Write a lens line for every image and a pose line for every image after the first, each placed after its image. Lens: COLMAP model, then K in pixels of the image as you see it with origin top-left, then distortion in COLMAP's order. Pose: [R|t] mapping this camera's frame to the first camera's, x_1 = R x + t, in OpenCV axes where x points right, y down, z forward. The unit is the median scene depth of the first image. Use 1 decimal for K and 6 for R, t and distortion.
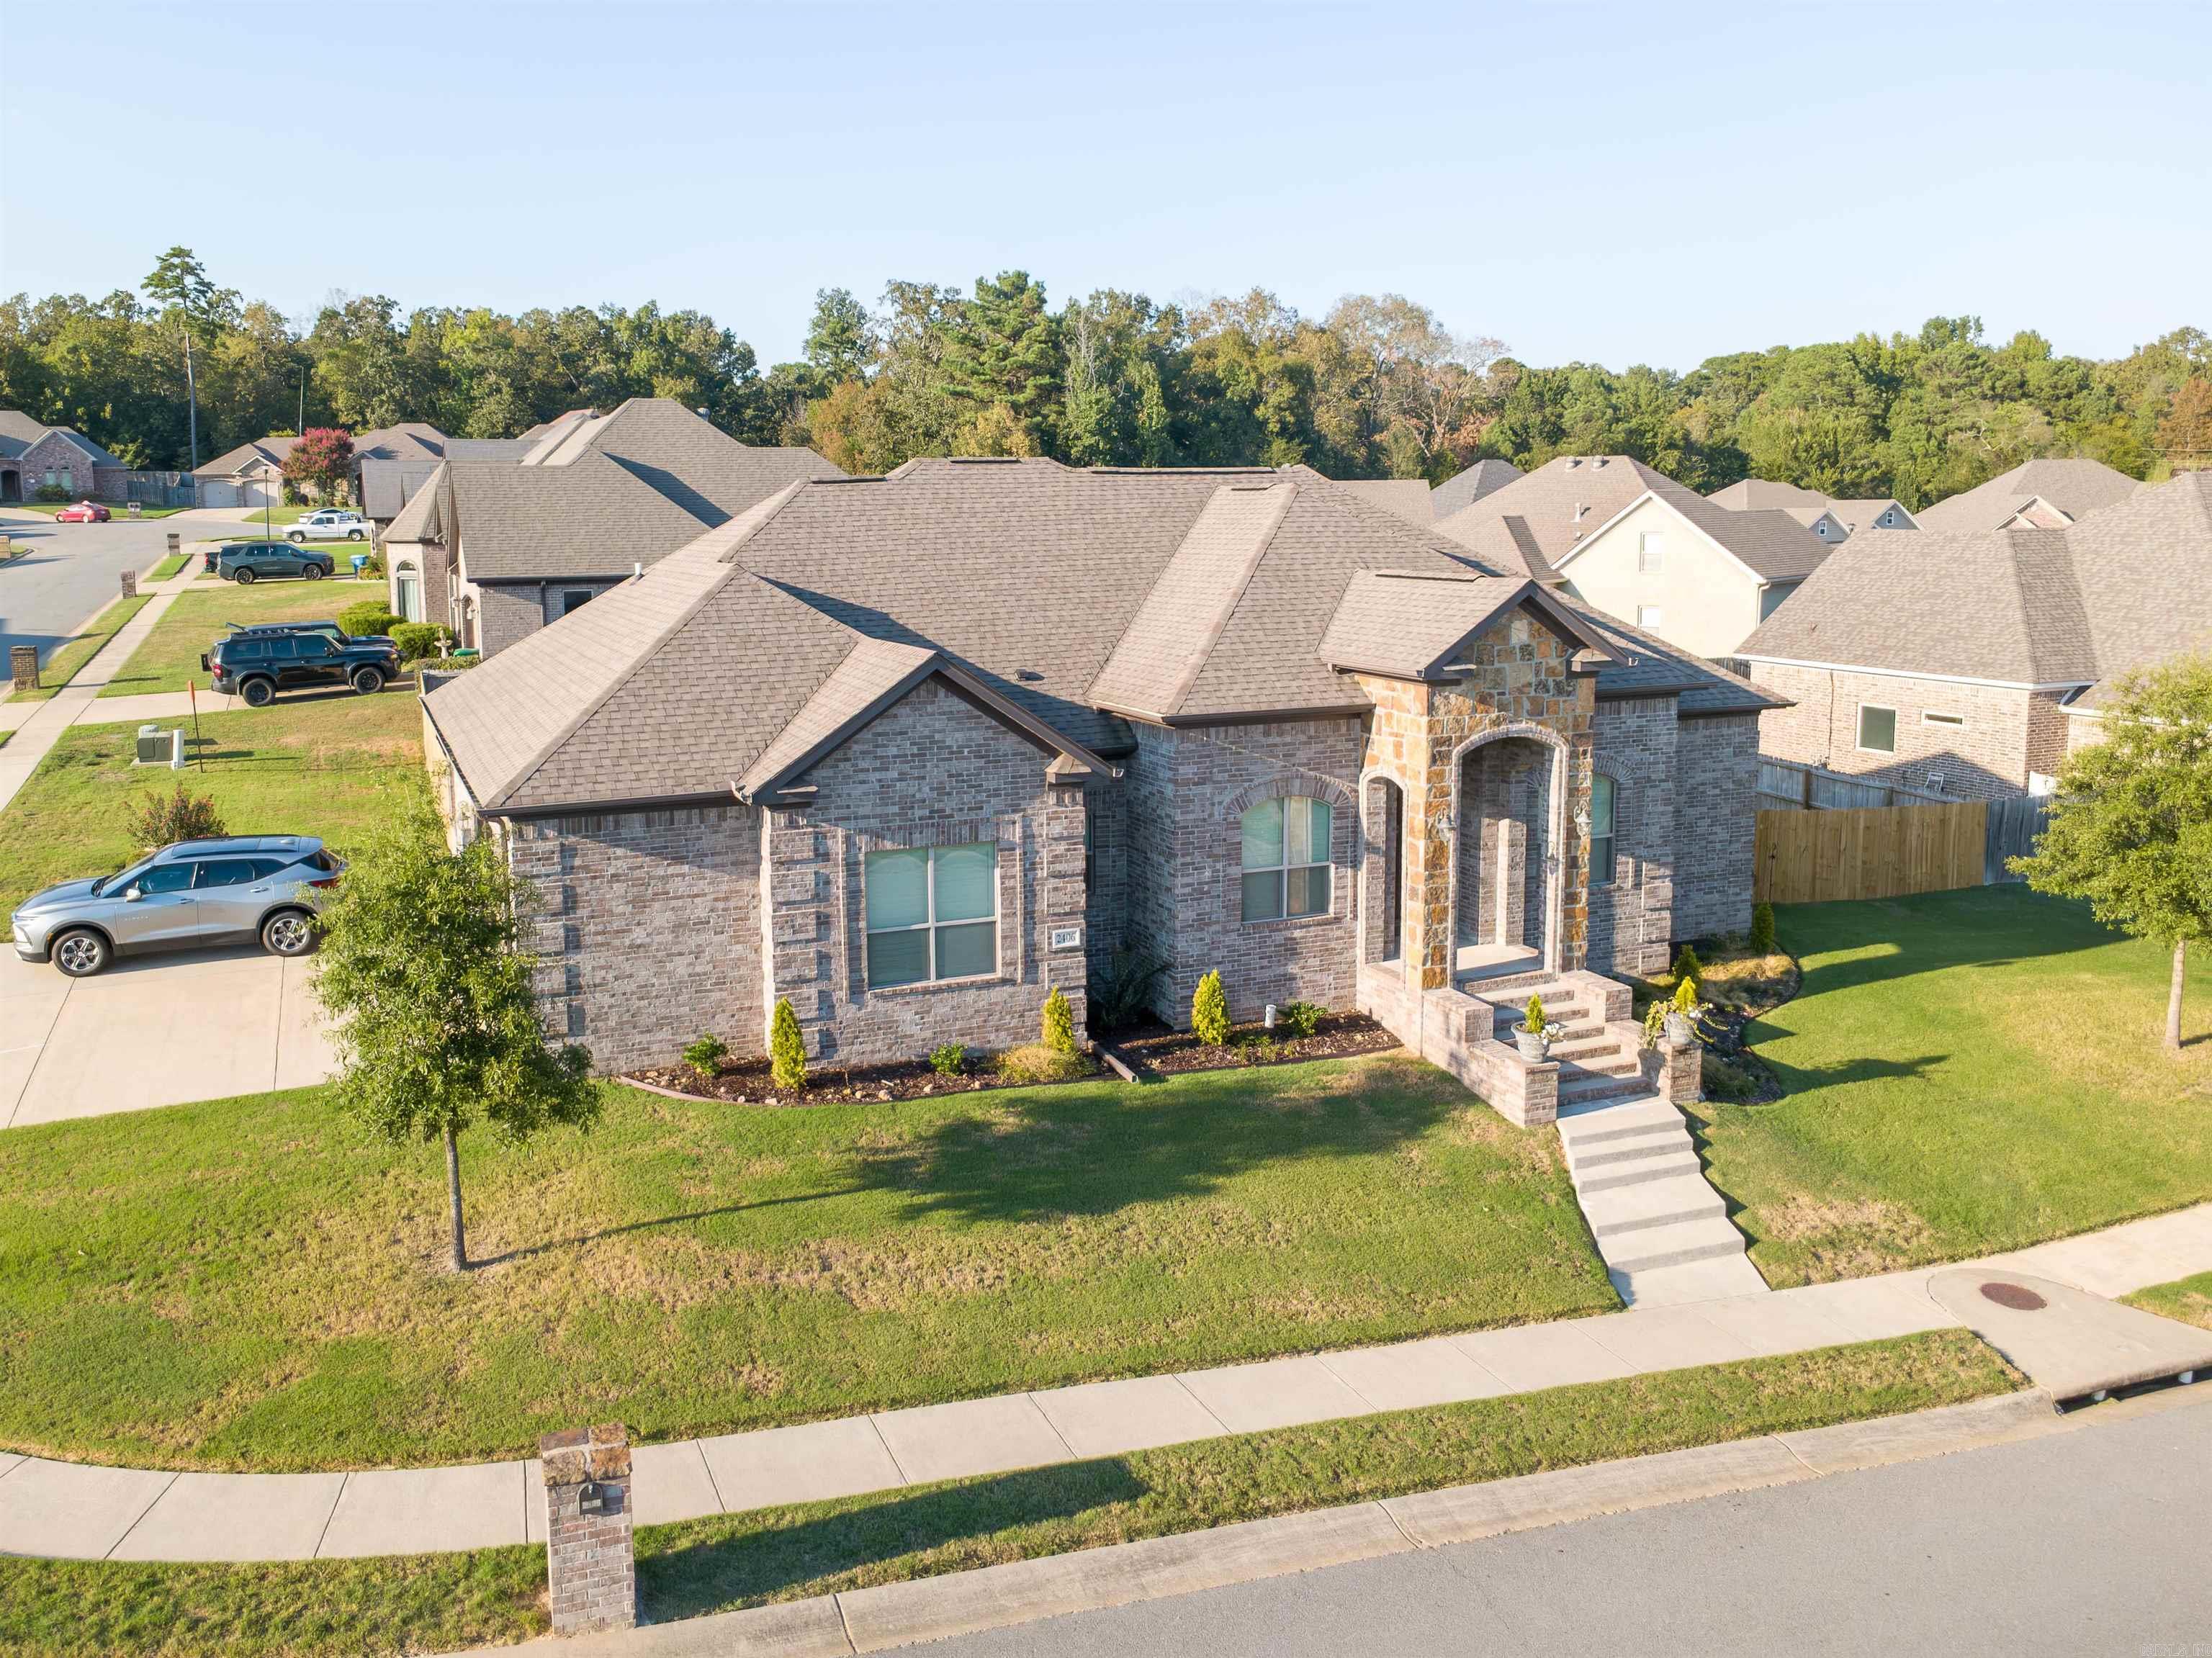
lens RADIAL K [[1749.1, 0, 994.9], [0, 1749.1, 729.7], [0, 0, 1]] dist [0.000813, 0.001710]
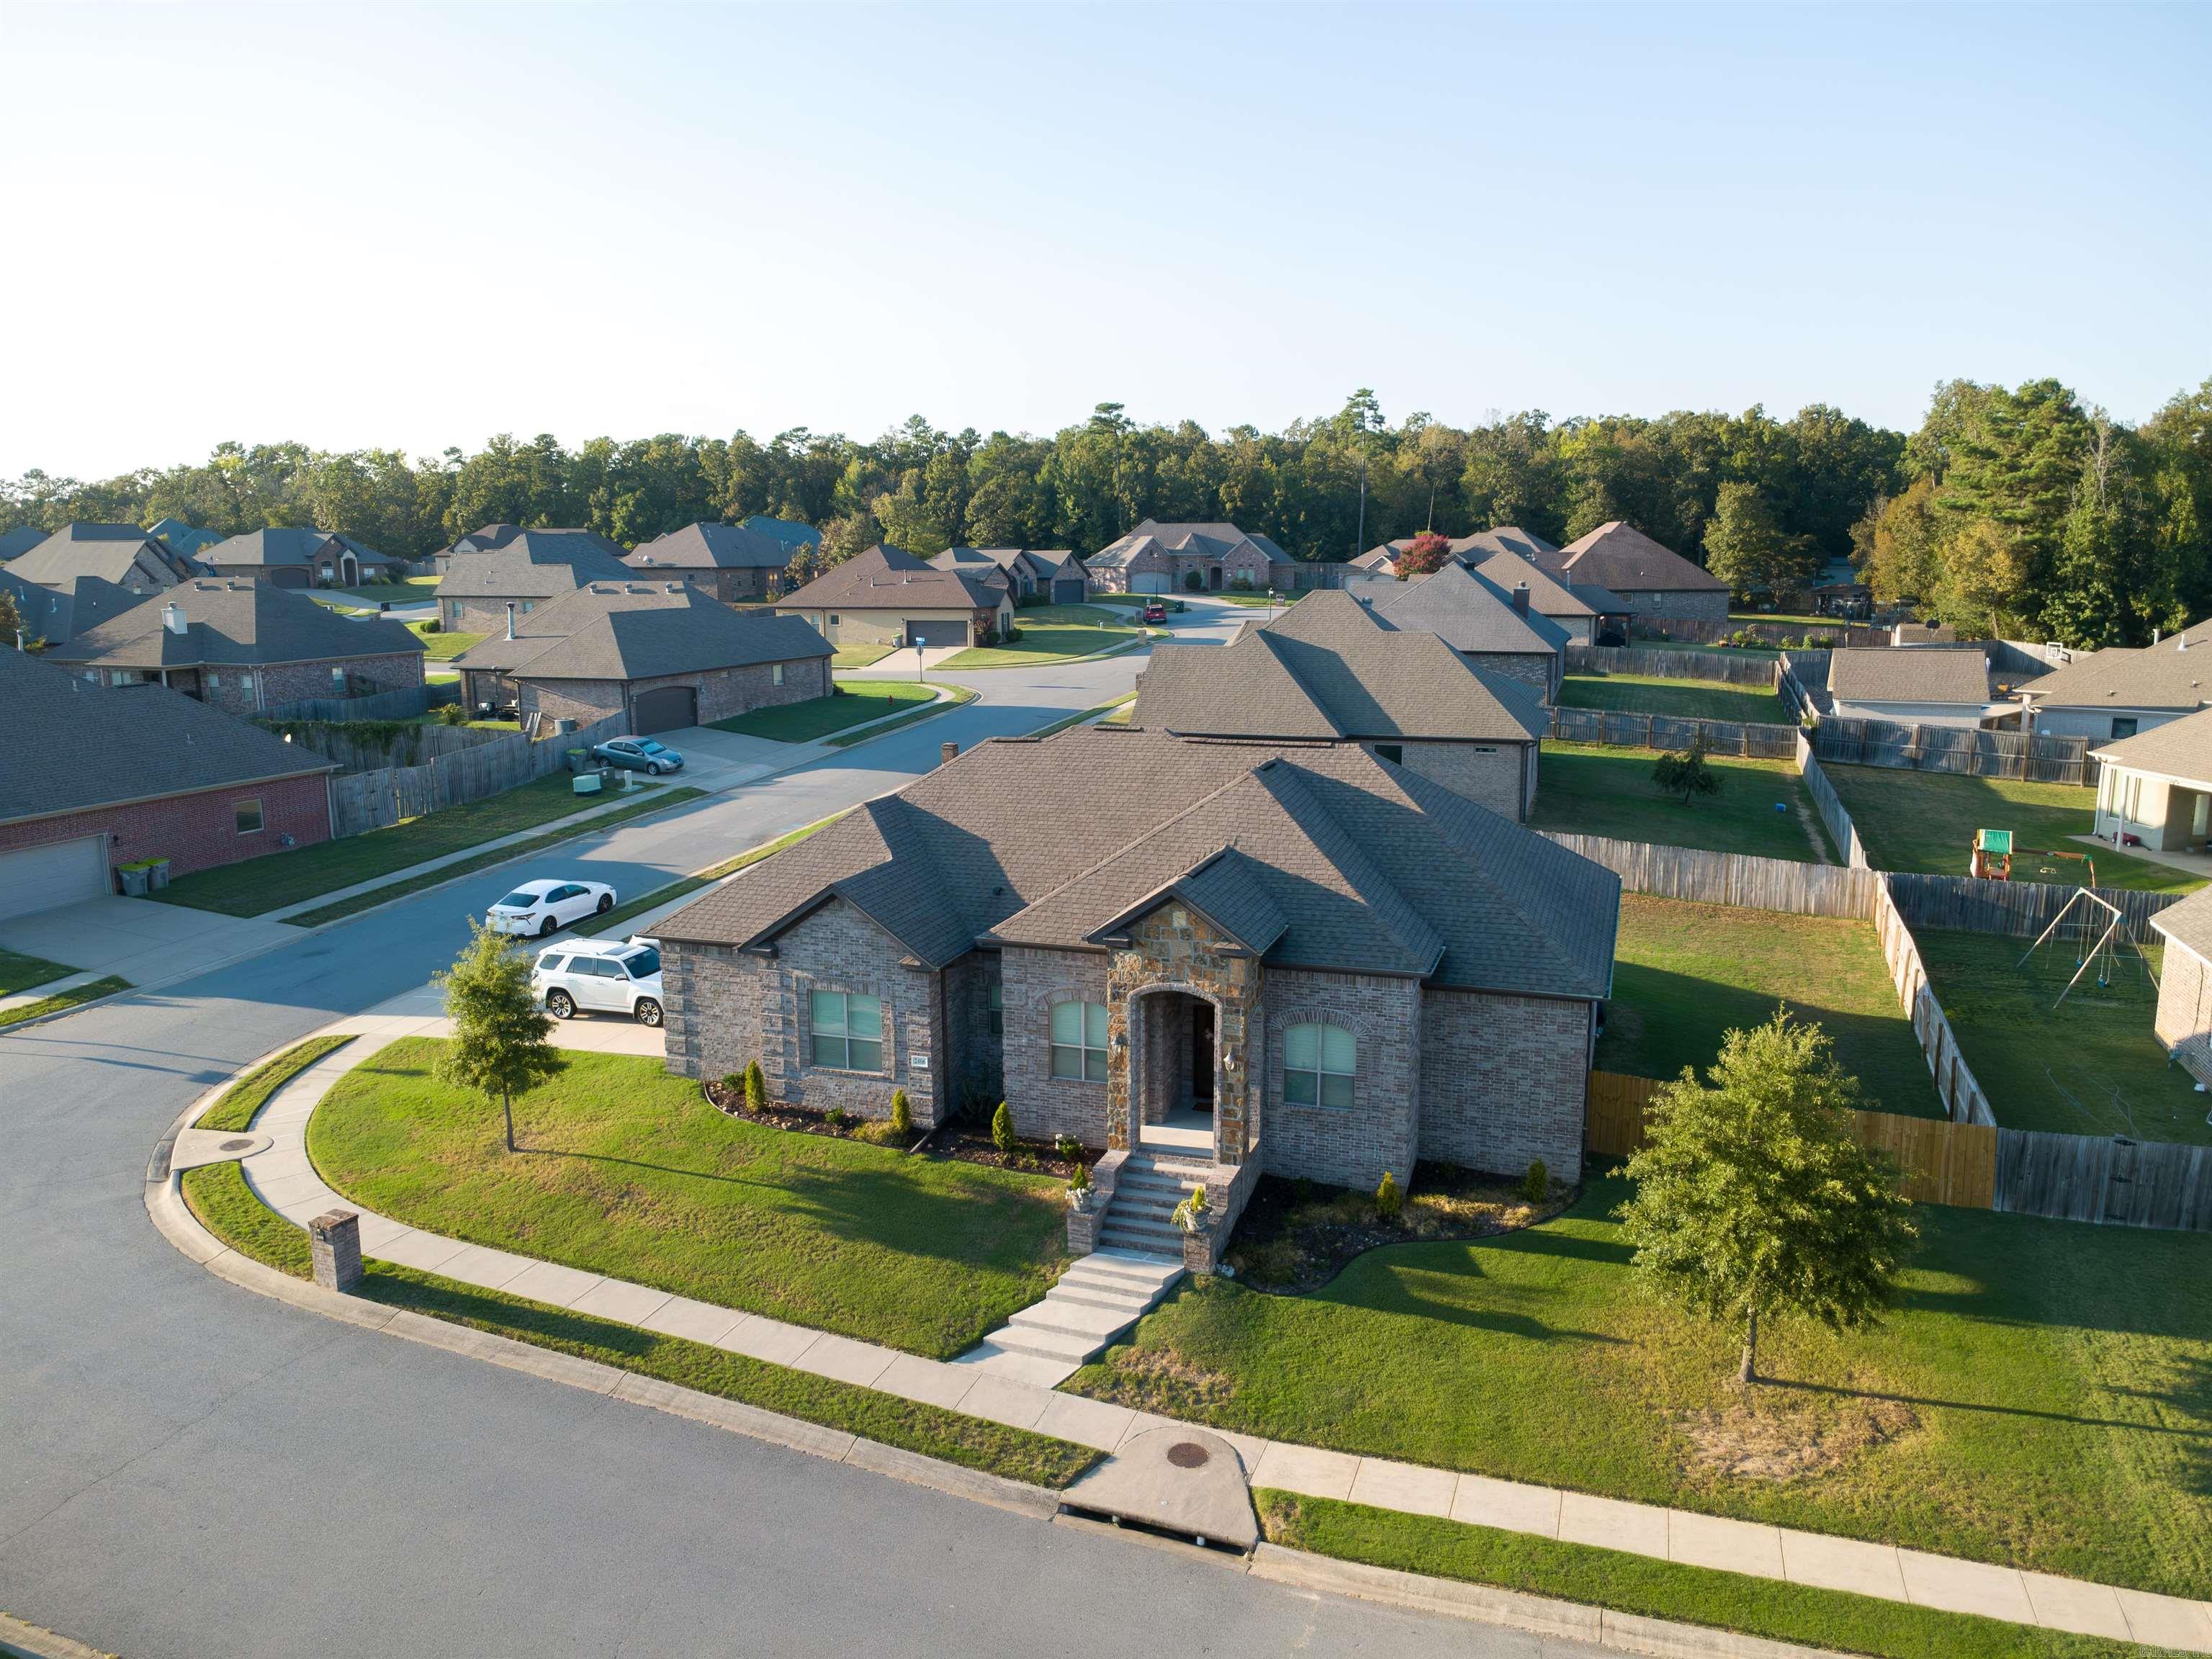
lens RADIAL K [[1543.7, 0, 1106.0], [0, 1543.7, 829.5], [0, 0, 1]] dist [0.003286, 0.004972]
pose [[0.758686, 0.121087, -0.640104, 1.073883], [-0.084930, 0.992573, 0.087098, -0.238122], [0.645897, -0.011716, 0.763335, 0.008573]]
